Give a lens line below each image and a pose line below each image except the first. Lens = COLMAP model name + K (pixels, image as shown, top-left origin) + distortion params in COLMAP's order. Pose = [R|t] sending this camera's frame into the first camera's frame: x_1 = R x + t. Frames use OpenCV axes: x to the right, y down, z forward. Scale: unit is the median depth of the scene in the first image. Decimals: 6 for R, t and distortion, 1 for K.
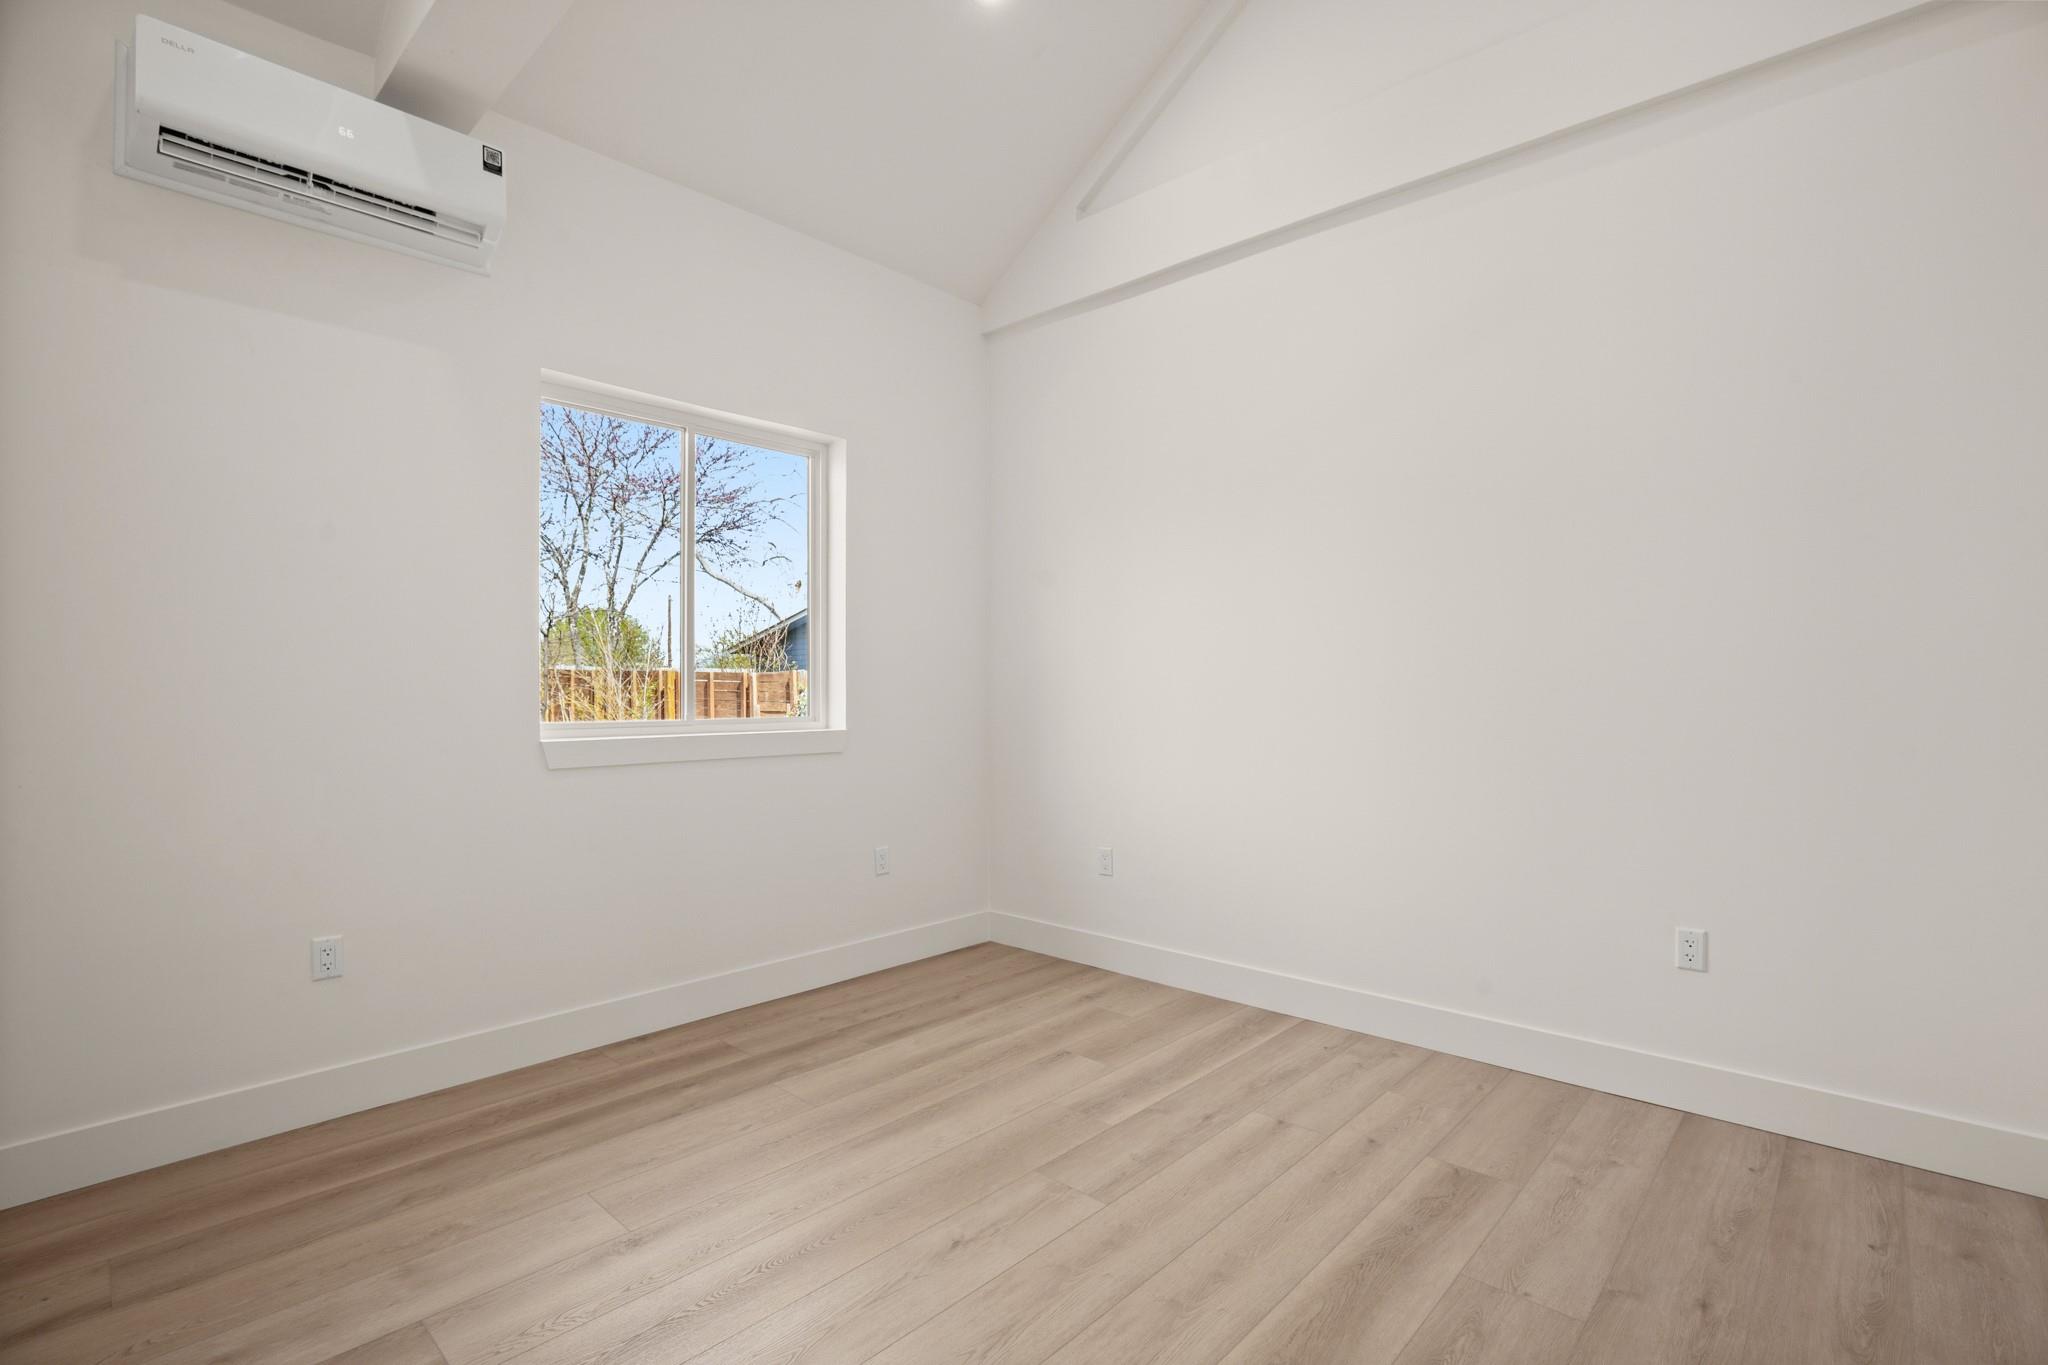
lens RADIAL K [[944.1, 0, 1035.1], [0, 944.1, 700.6], [0, 0, 1]] dist [-0.030014, 0.009267]
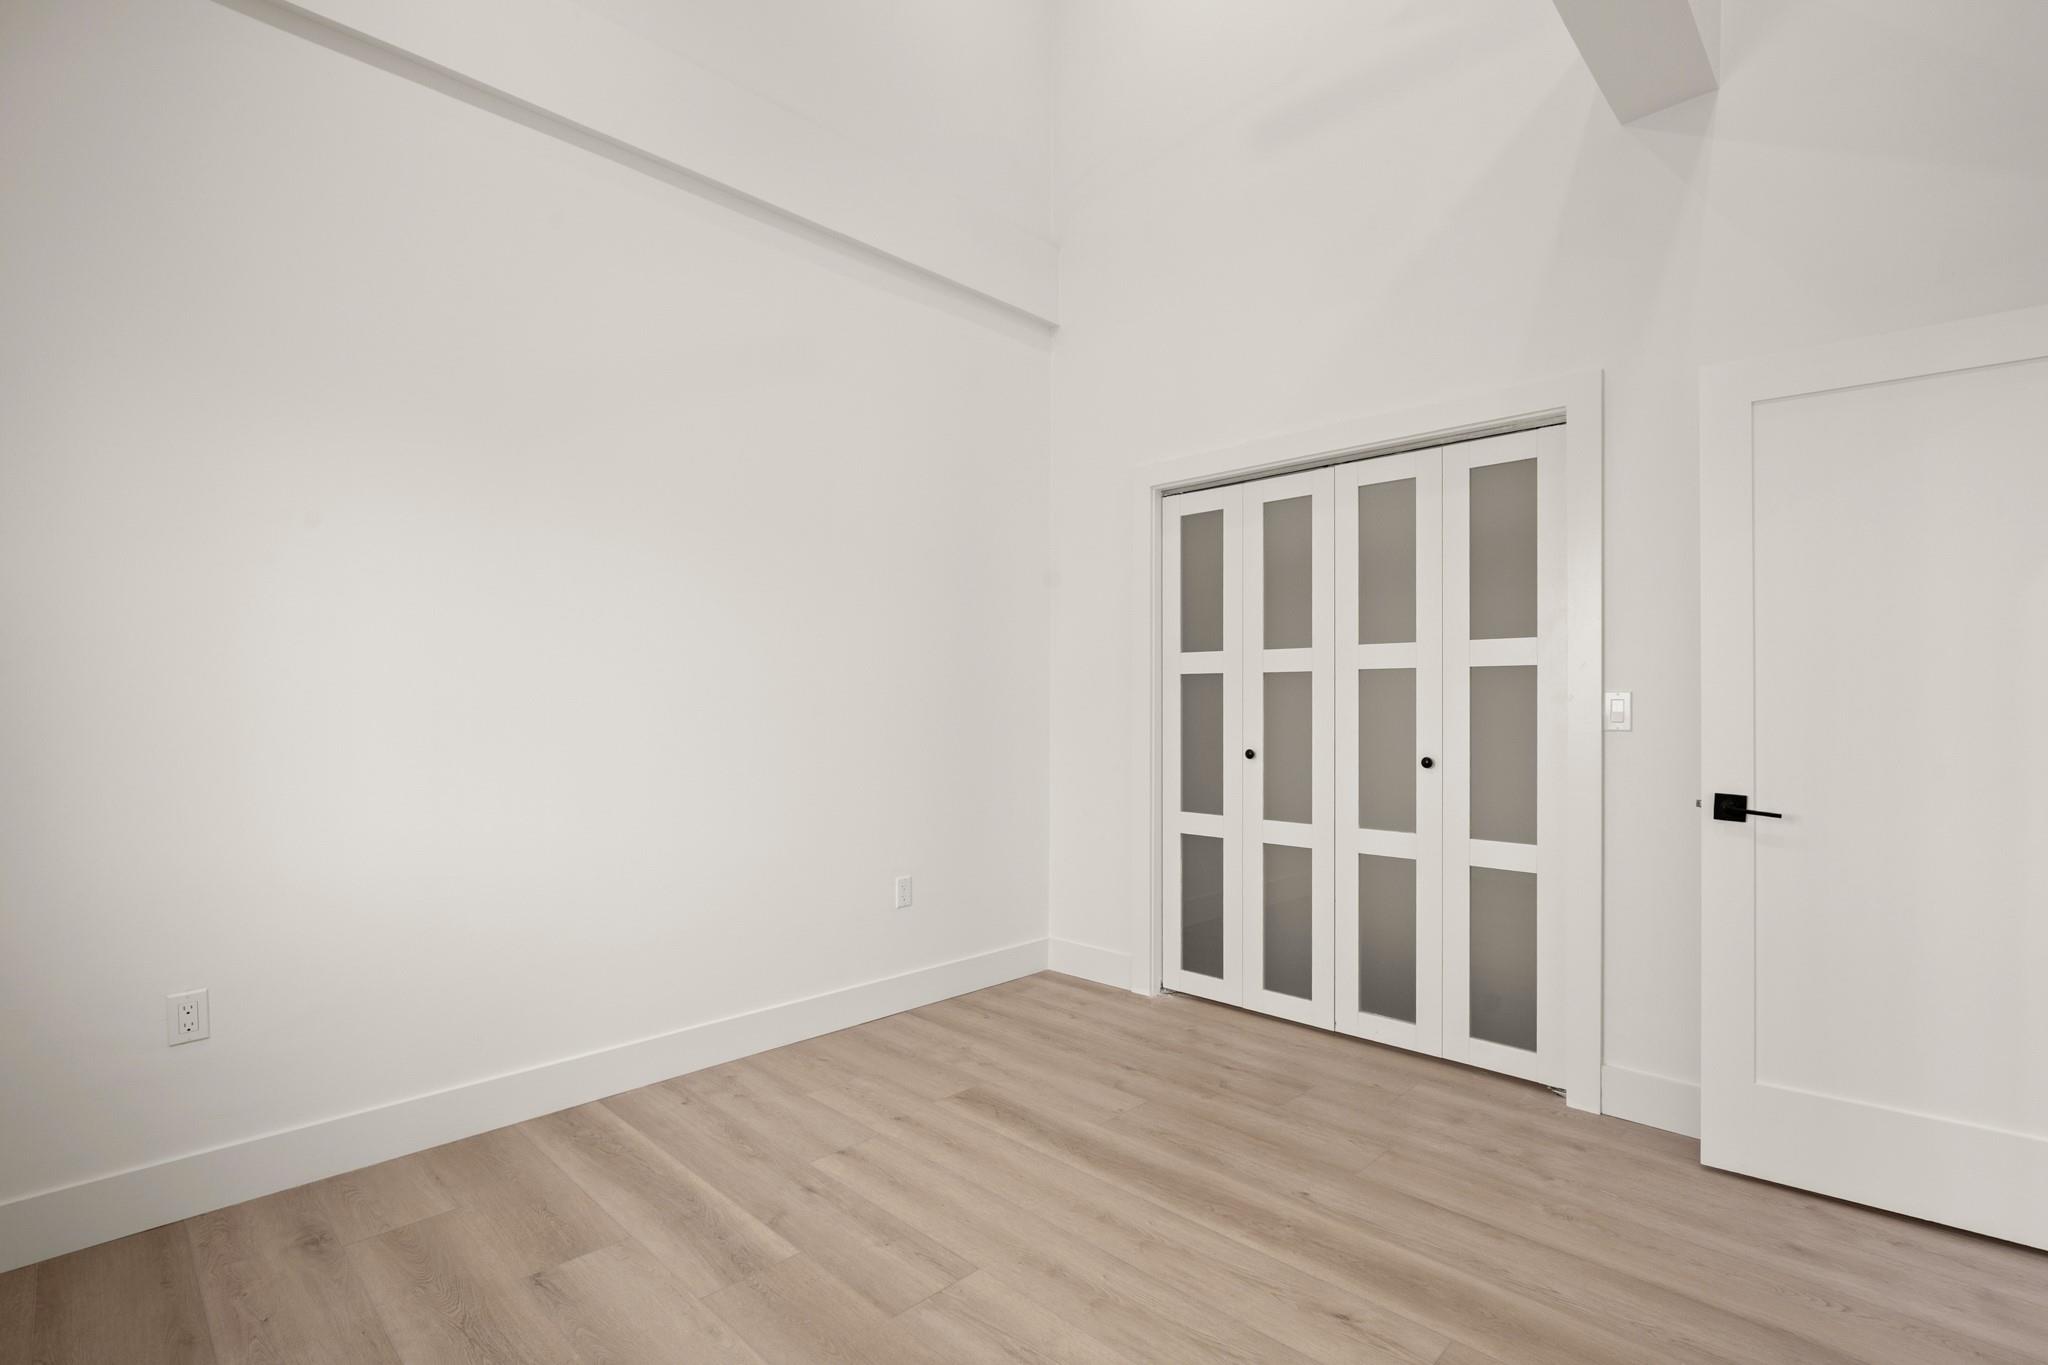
lens RADIAL K [[944.1, 0, 1035.1], [0, 944.1, 700.6], [0, 0, 1]] dist [-0.030014, 0.009267]
pose [[0.032556, 0.006484, 0.999449, -0.699556], [0.010970, 0.999916, -0.006845, -0.007786], [-0.999410, 0.011187, 0.032482, 0.761877]]
